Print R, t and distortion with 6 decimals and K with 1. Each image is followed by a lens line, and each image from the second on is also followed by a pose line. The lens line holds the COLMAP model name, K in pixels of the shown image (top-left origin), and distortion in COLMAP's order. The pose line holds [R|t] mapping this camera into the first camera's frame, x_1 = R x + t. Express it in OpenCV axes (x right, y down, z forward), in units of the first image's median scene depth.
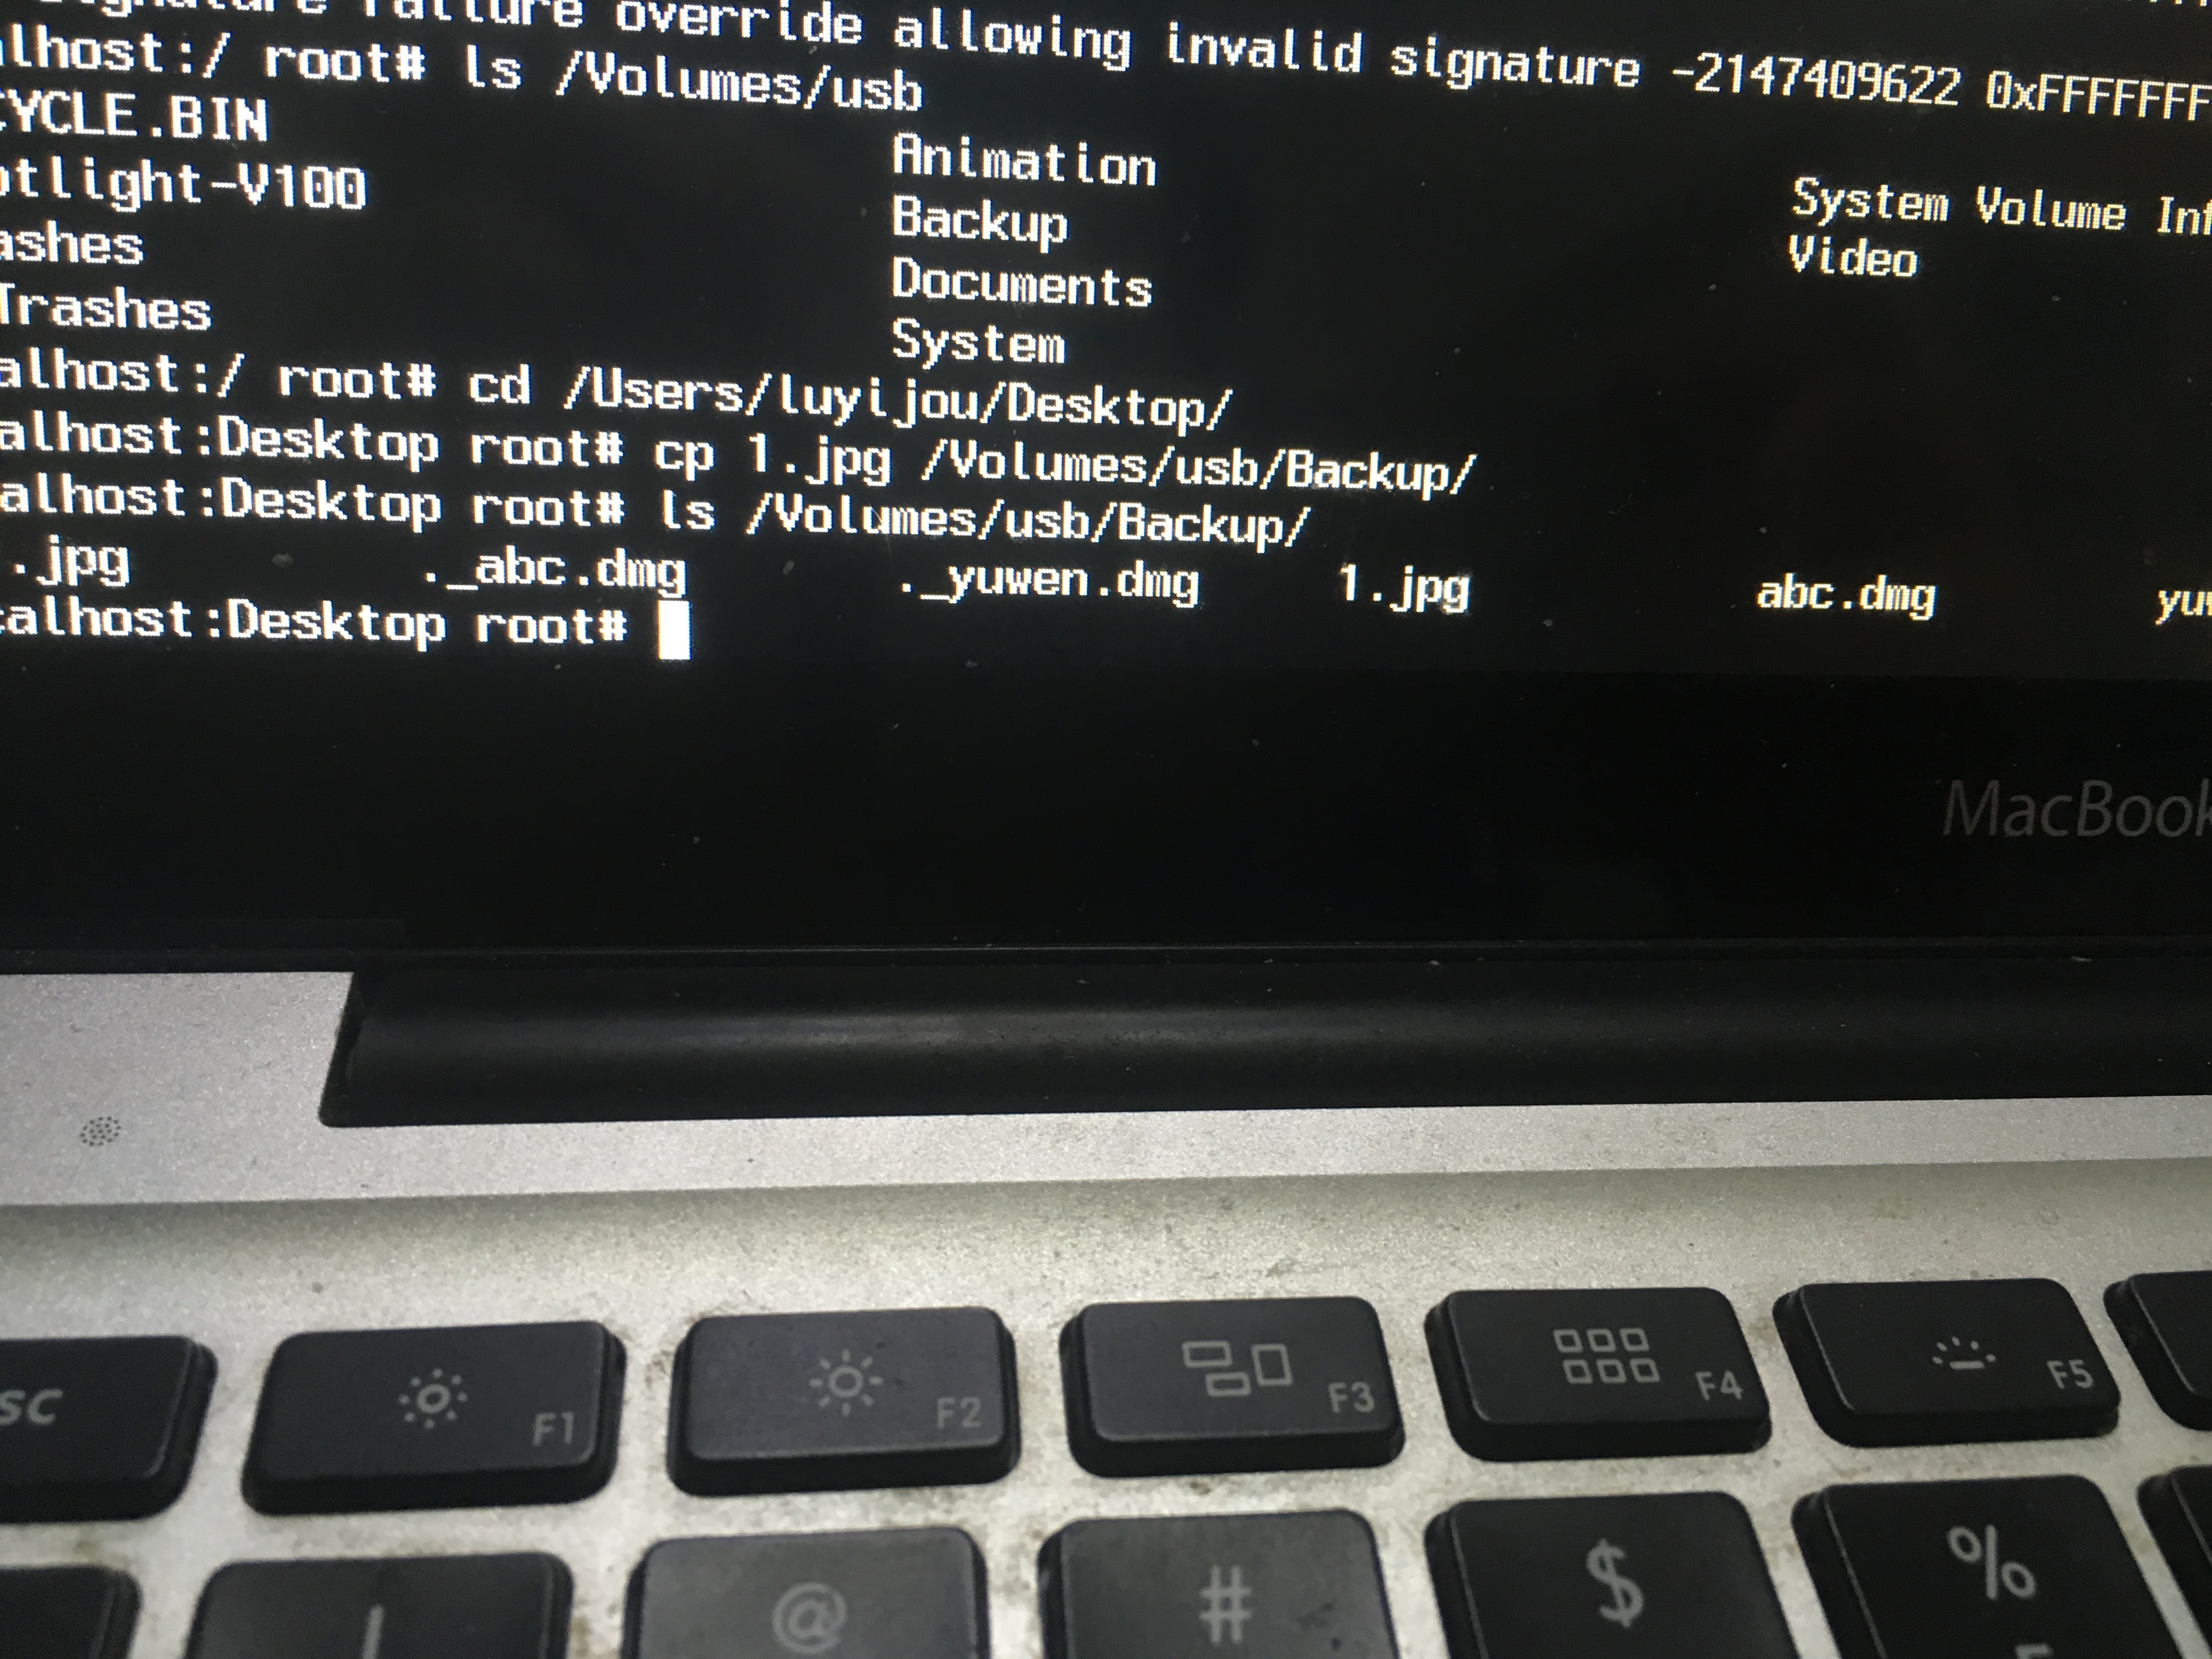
lens RADIAL K [[1889.5, 0, 1117.8], [0, 1889.5, 838.2], [0, 0, 1]] dist [0.048393, -0.112085]
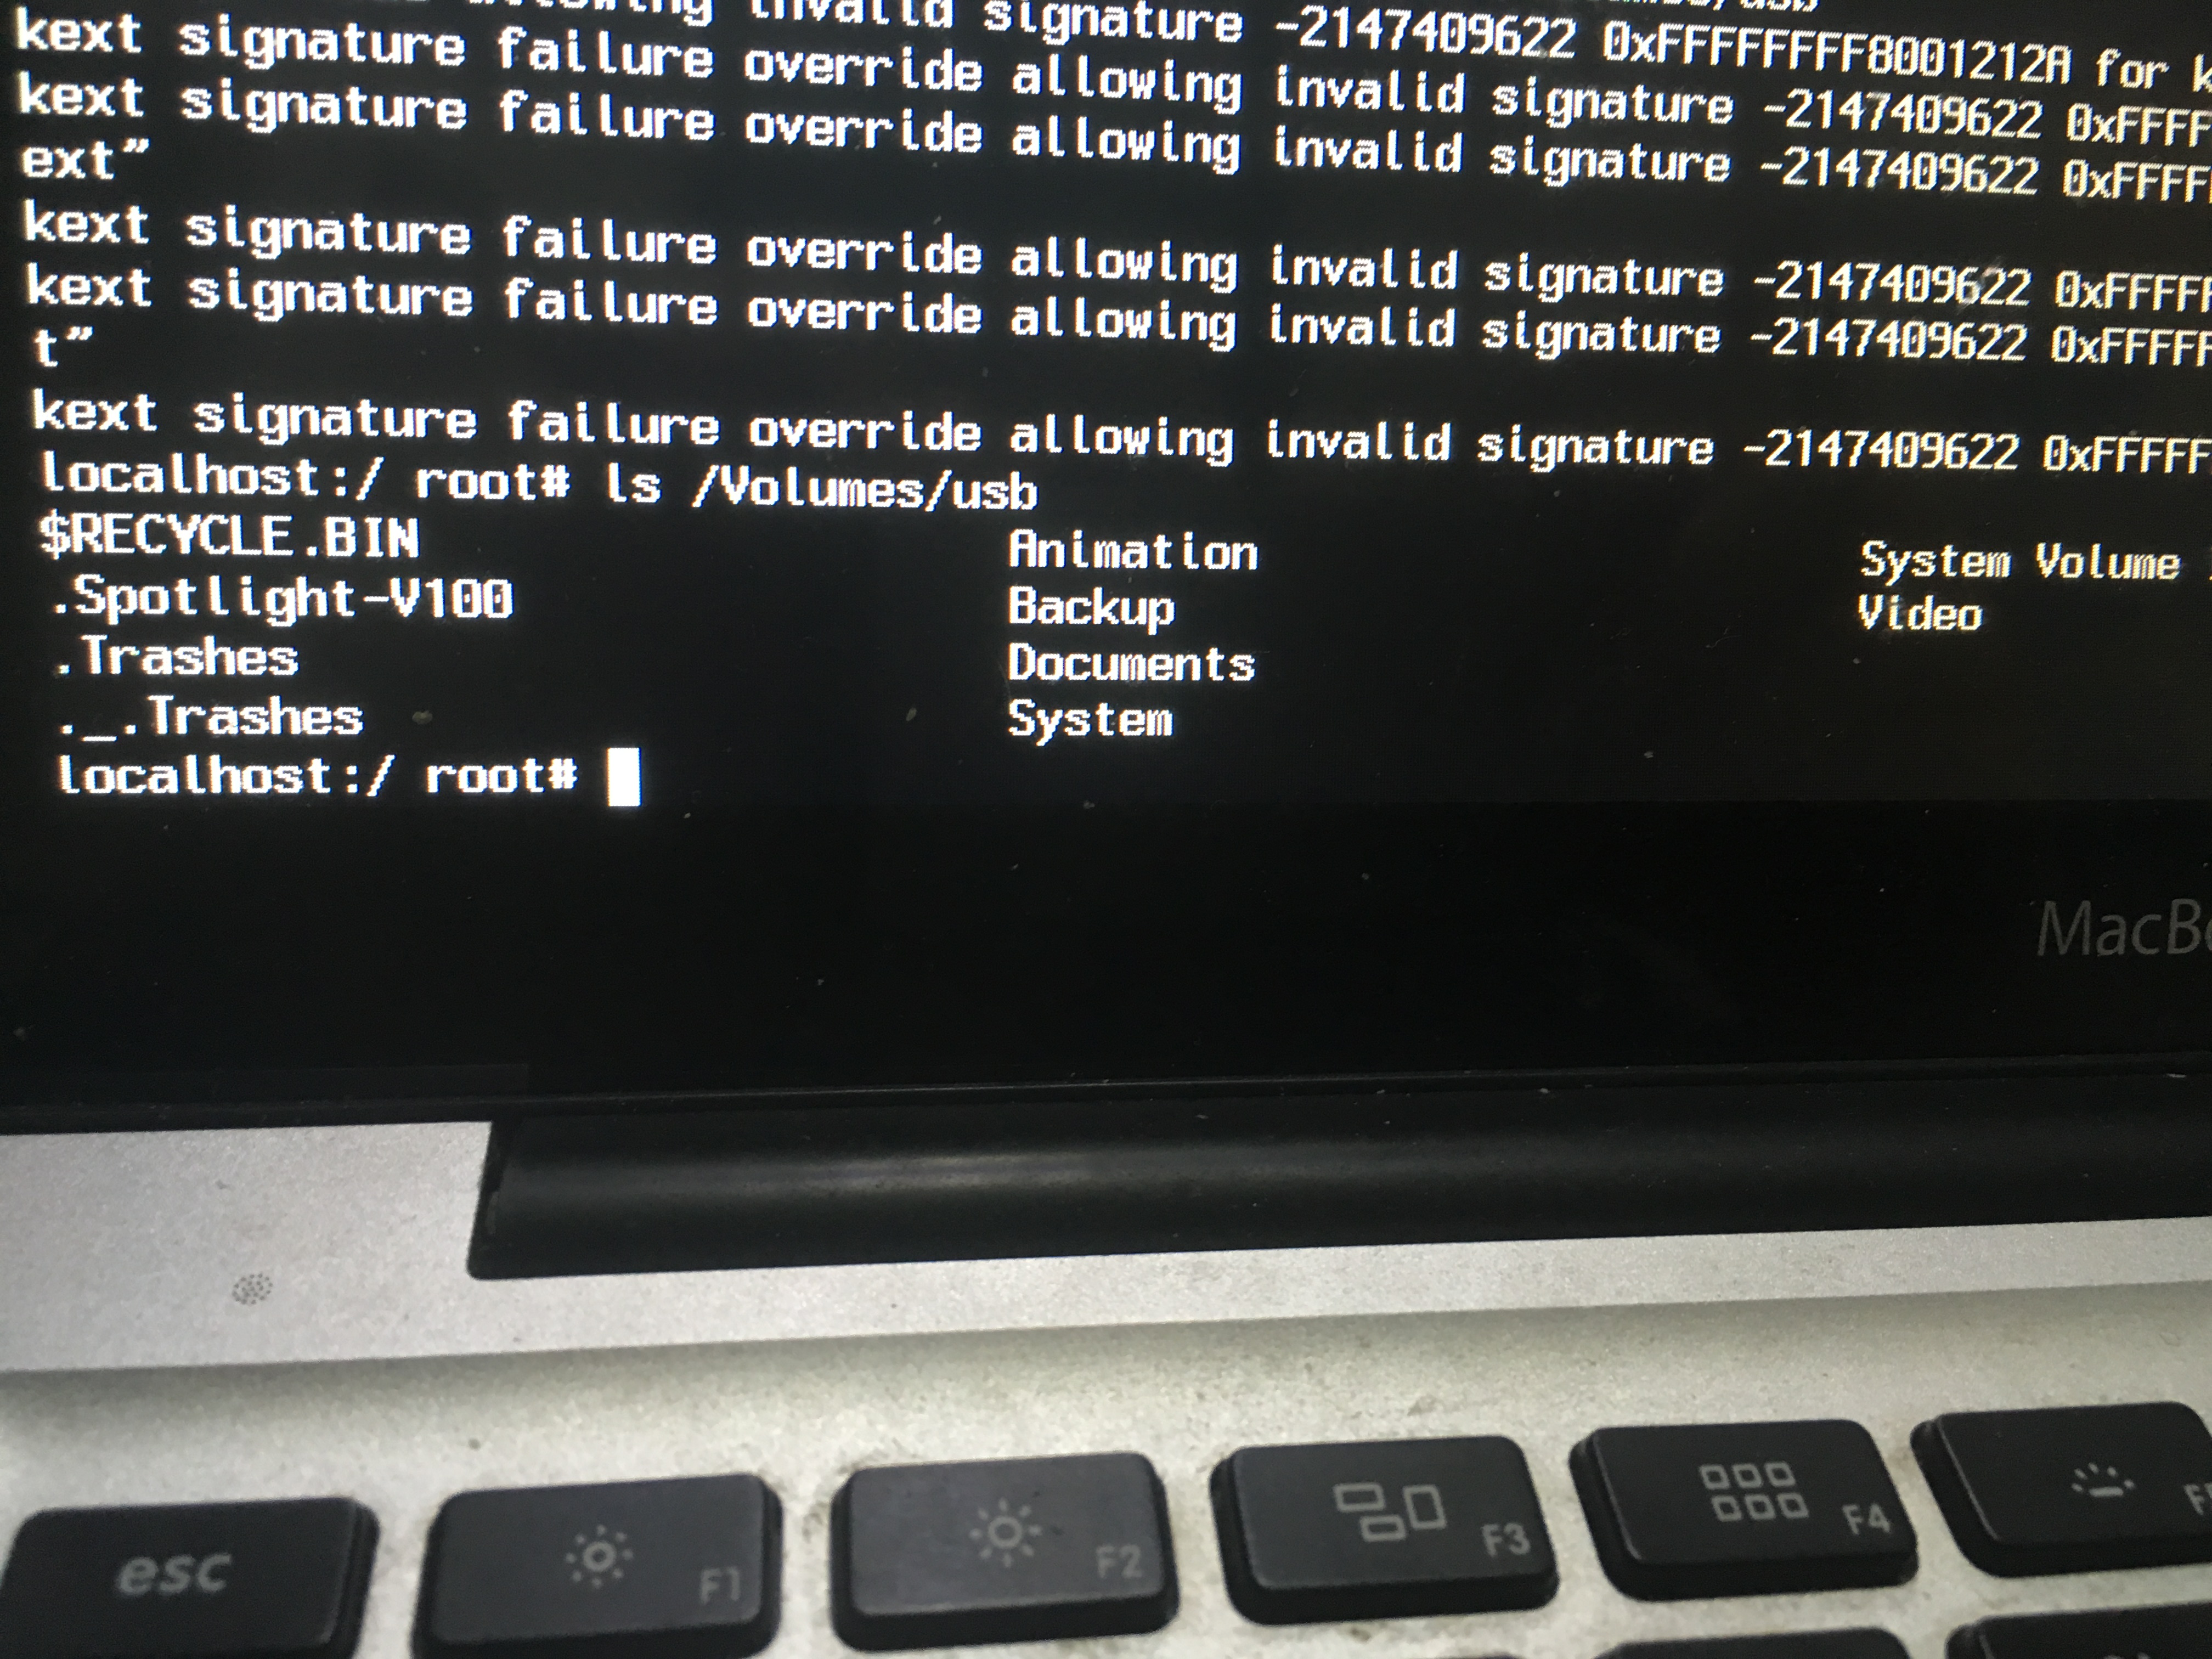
lens RADIAL K [[1889.5, 0, 1111.4], [0, 1889.5, 836.3], [0, 0, 1]] dist [0.048393, -0.112085]
pose [[0.999879, -0.015391, 0.002189, -0.077123], [0.015482, 0.998632, -0.049949, -0.027632], [-0.001418, 0.049977, 0.998749, -0.019614]]
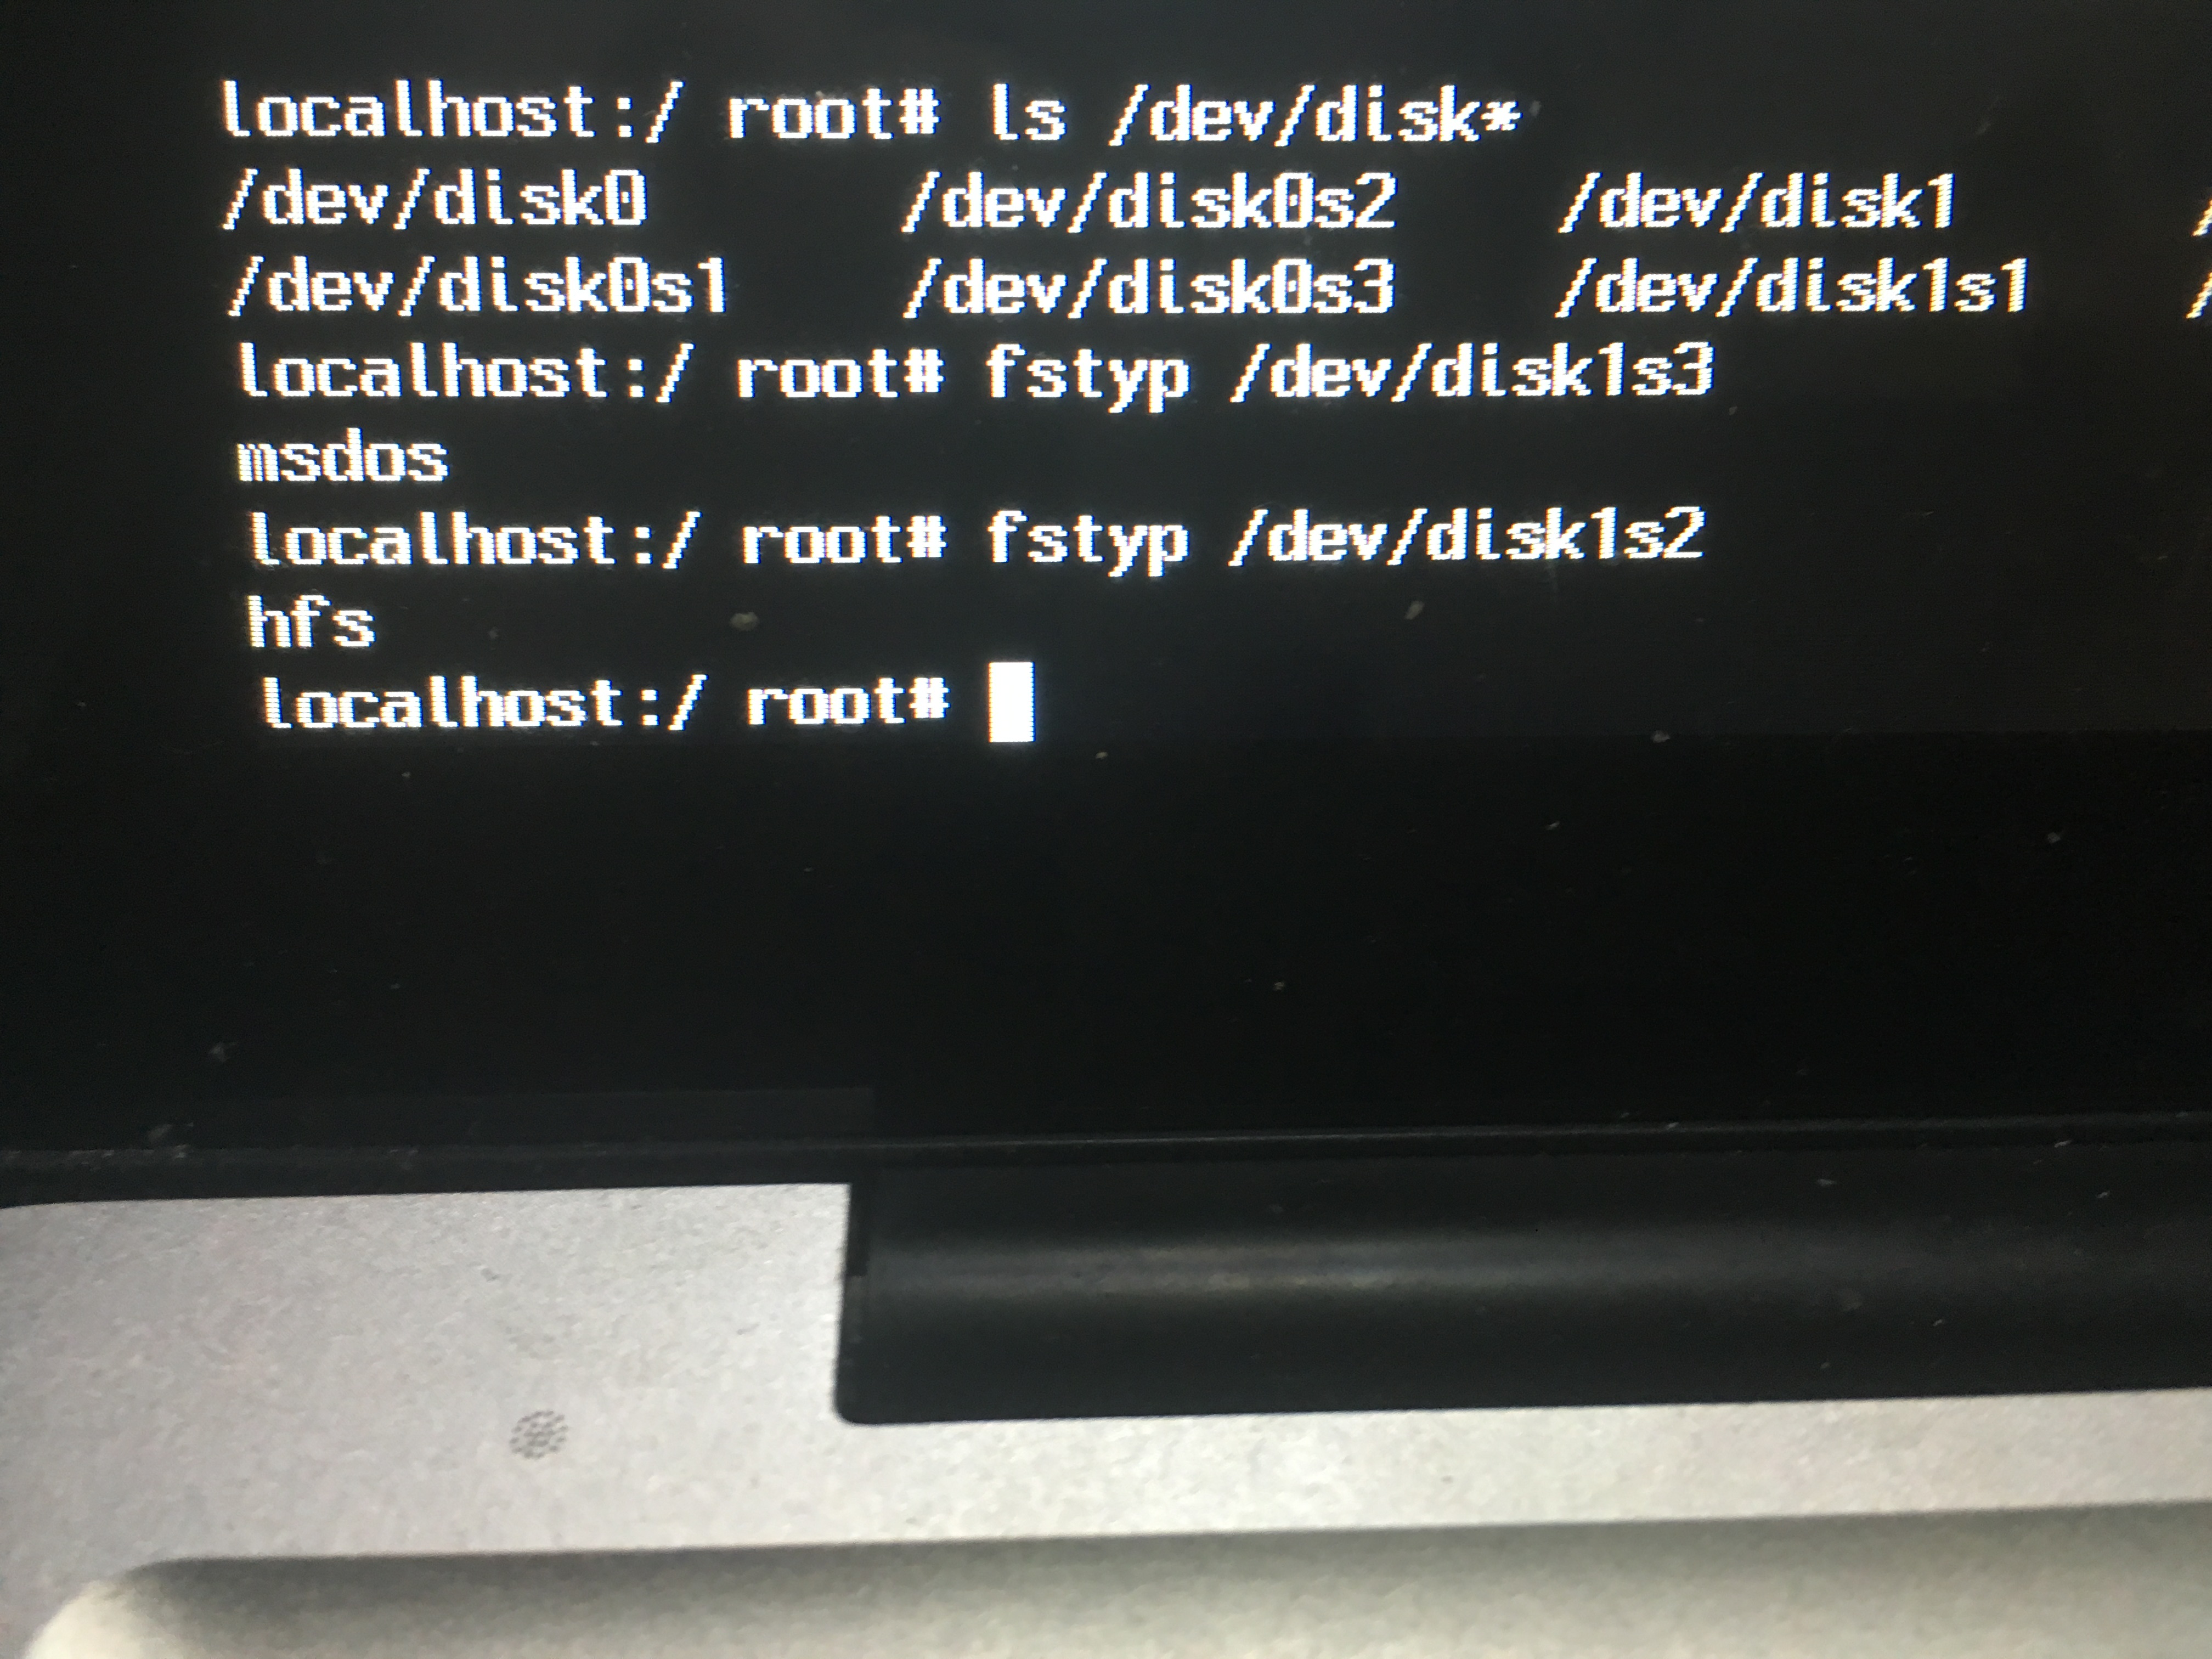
lens RADIAL K [[1889.5, 0, 1096.3], [0, 1889.5, 818.7], [0, 0, 1]] dist [0.048393, -0.112085]
pose [[0.995376, -0.016747, -0.094582, -0.253408], [0.014862, 0.999677, -0.020599, -0.056457], [0.094896, 0.019098, 0.995304, 0.303685]]
